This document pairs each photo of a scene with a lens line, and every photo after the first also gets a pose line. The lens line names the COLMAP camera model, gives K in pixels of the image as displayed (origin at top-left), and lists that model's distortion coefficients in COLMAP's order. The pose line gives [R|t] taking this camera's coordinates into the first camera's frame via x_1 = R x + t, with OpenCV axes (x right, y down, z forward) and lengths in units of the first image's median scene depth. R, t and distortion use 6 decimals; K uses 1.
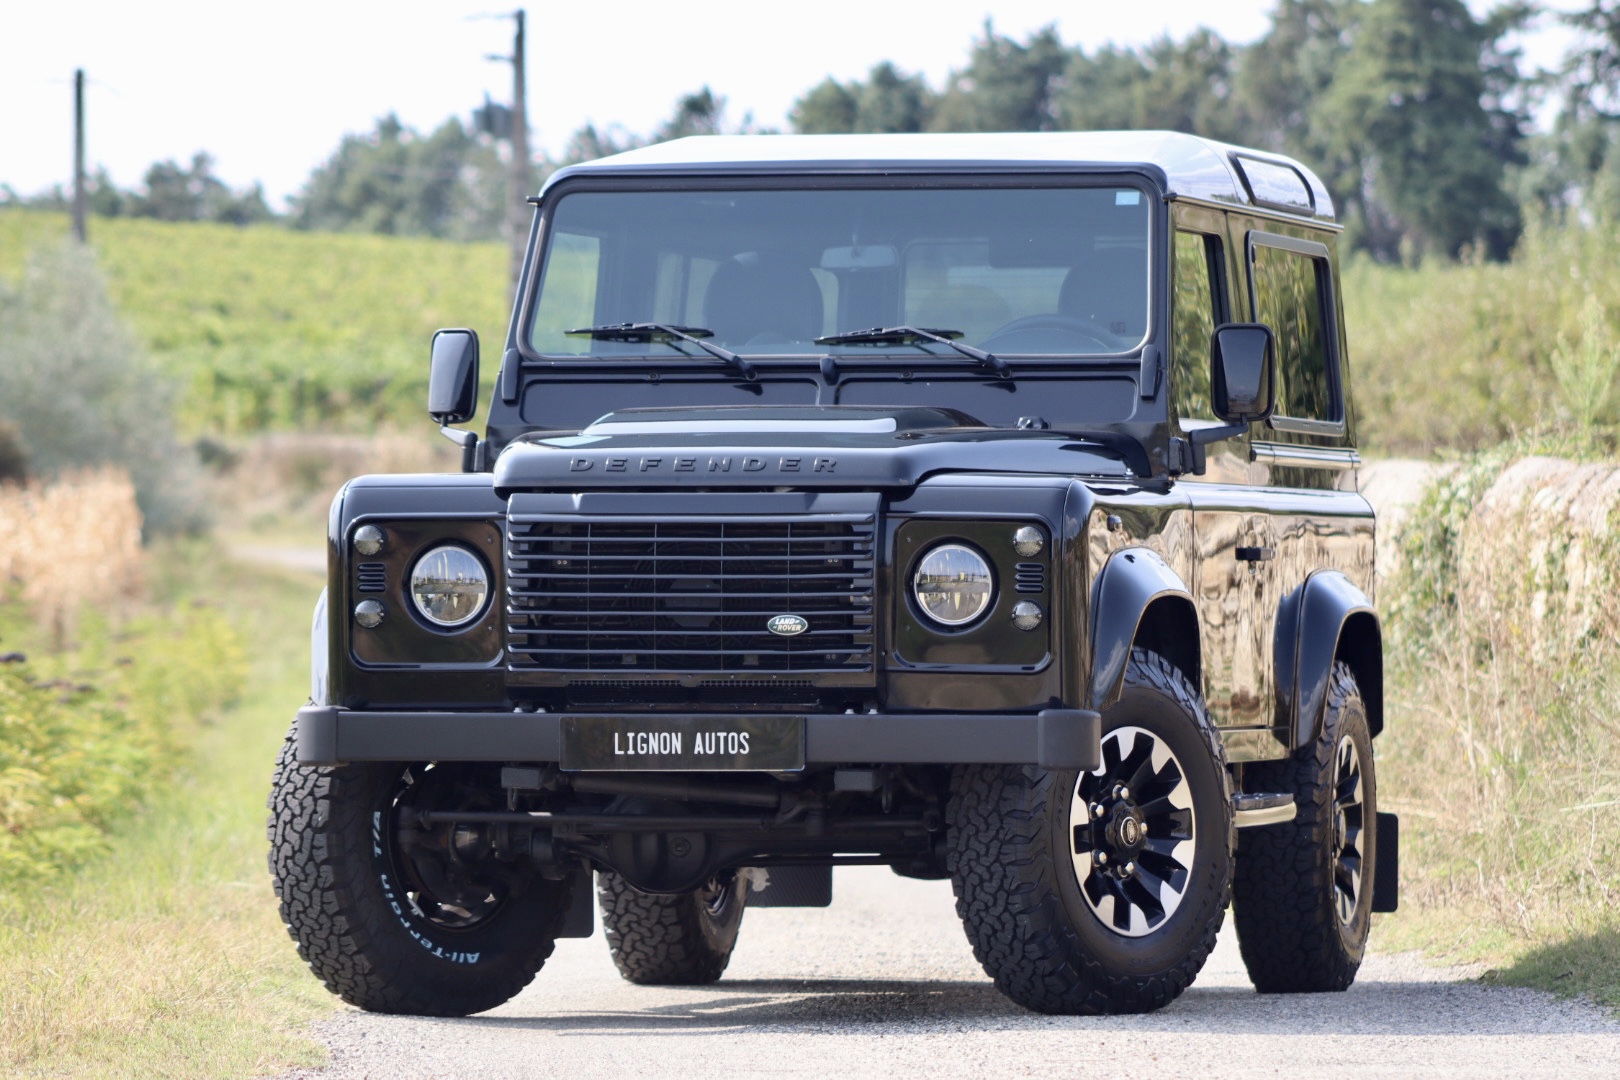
lens RADIAL K [[11379.2, 0, 816.0], [0, 11379.2, 582.5], [0, 0, 1]] dist [1.477275, 13.141692]
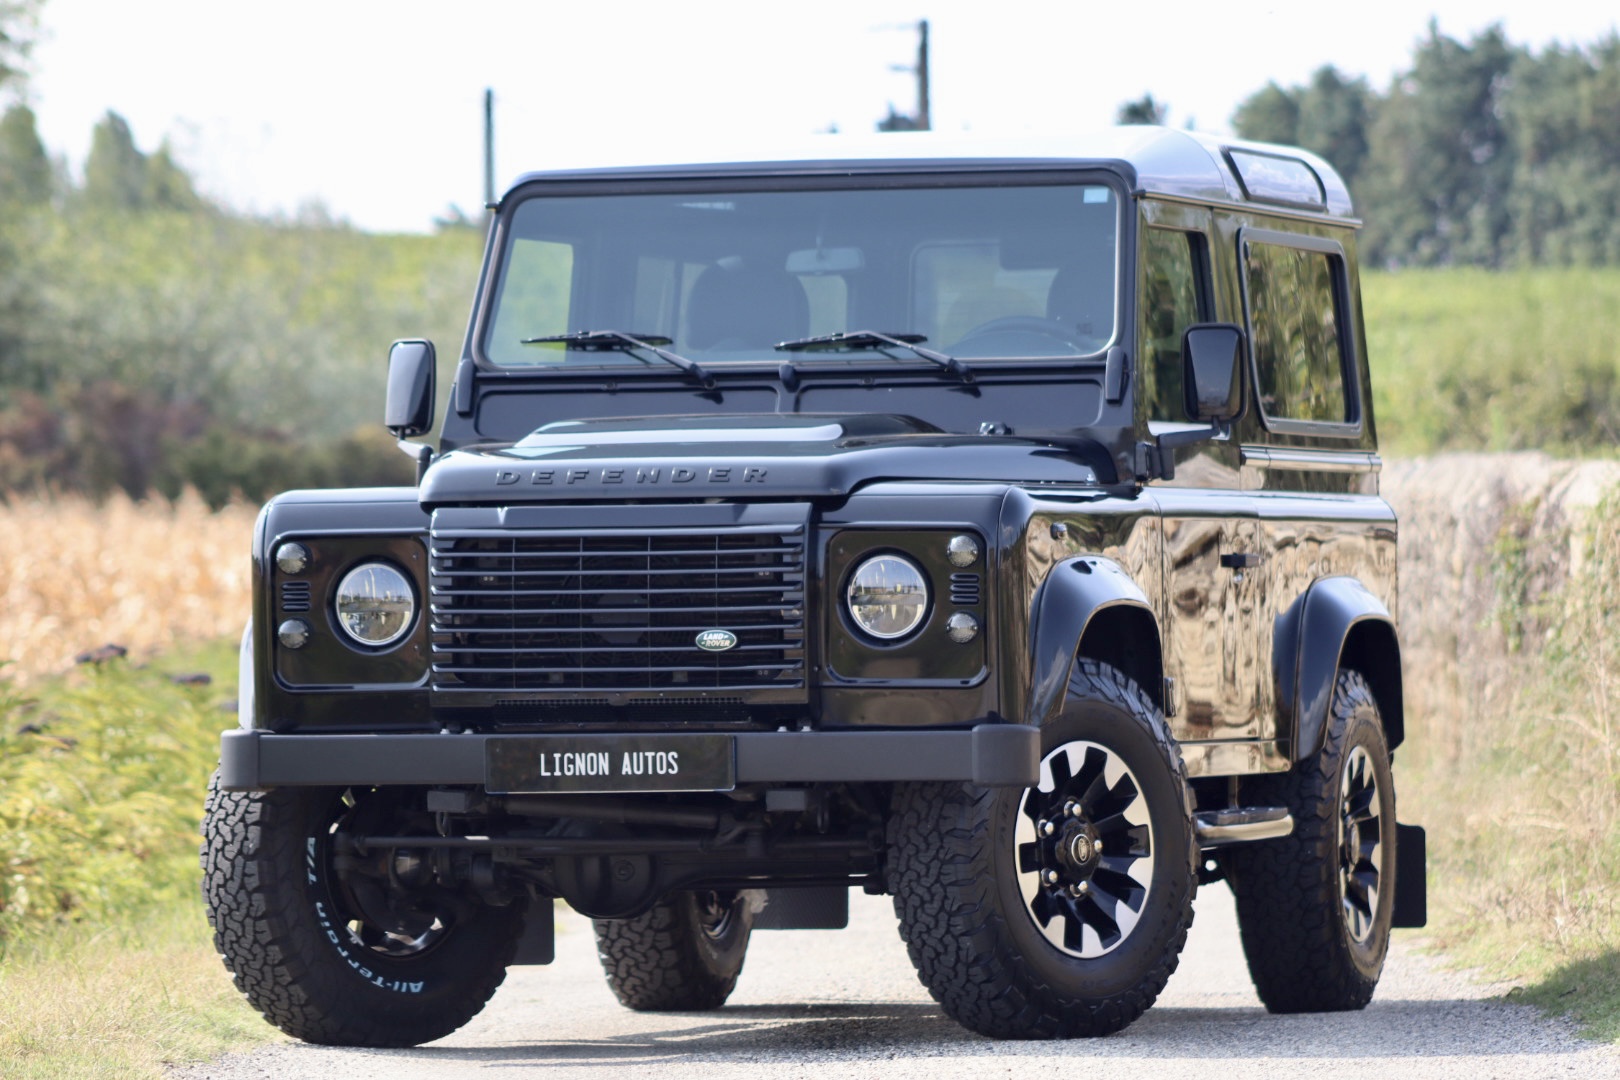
lens RADIAL K [[11379.2, 0, 816.0], [0, 11379.2, 582.5], [0, 0, 1]] dist [1.477275, 13.141692]
pose [[0.998812, -0.012009, -0.047225, 0.051044], [0.011962, 0.999928, -0.001261, 0.000132], [0.047237, 0.000695, 0.998883, 0.032256]]
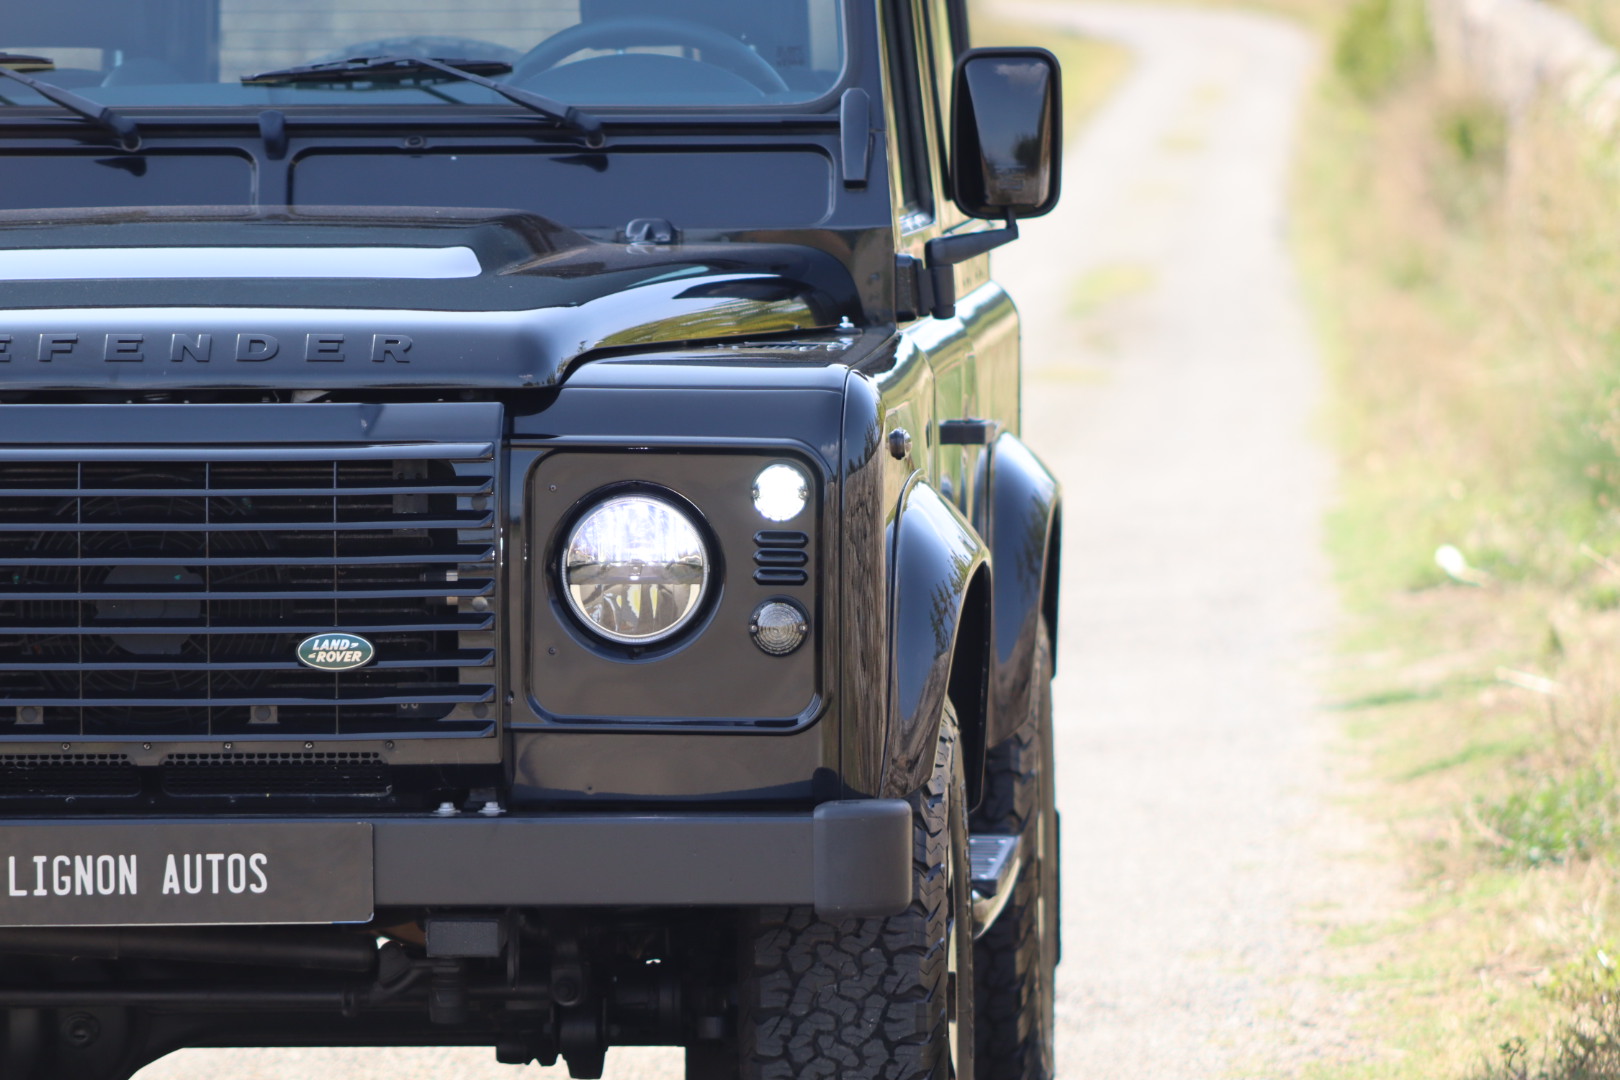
lens RADIAL K [[11388.9, 0, 810.0], [0, 11388.9, 540.0], [0, 0, 1]] dist [0.891063, 40.547275]
pose [[0.987071, -0.016524, 0.159430, -0.065273], [0.007894, 0.998476, 0.054614, -0.030351], [-0.160090, -0.052649, 0.985697, 0.458494]]
